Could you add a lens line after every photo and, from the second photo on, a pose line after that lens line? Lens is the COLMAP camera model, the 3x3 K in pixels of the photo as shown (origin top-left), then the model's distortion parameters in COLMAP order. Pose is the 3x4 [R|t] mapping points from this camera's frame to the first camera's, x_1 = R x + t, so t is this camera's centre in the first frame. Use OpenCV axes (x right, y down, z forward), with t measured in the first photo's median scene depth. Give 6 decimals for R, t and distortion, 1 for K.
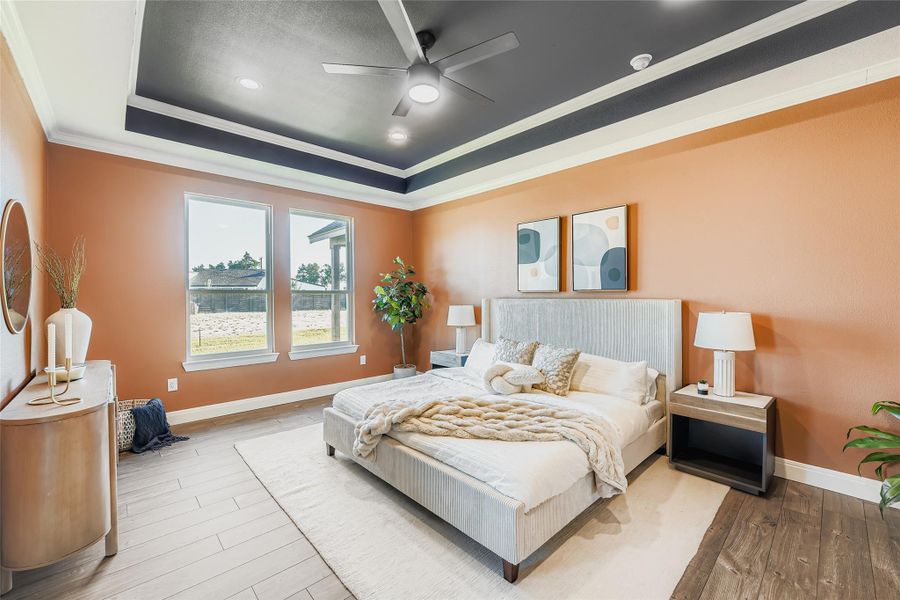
lens RADIAL K [[364.3, 0, 438.2], [0, 364.3, 297.5], [0, 0, 1]] dist [-0.000534, 0.000074]
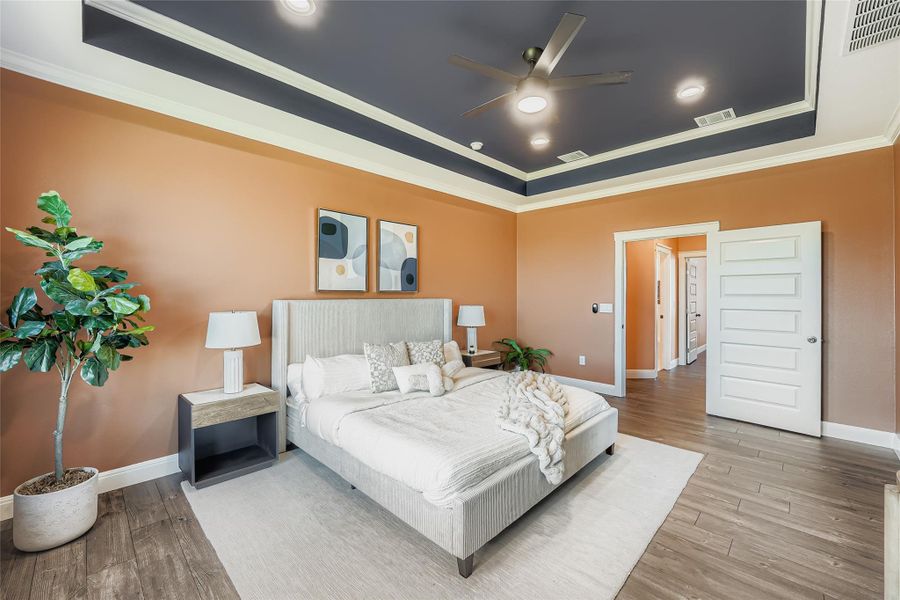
lens RADIAL K [[366.1, 0, 449.4], [0, 366.1, 293.4], [0, 0, 1]] dist [-0.012165, 0.000401]
pose [[-0.049699, 0.013435, 0.998674, -0.681115], [0.007025, 0.999889, -0.013101, 0.002283], [-0.998740, 0.006365, -0.049788, 0.823598]]
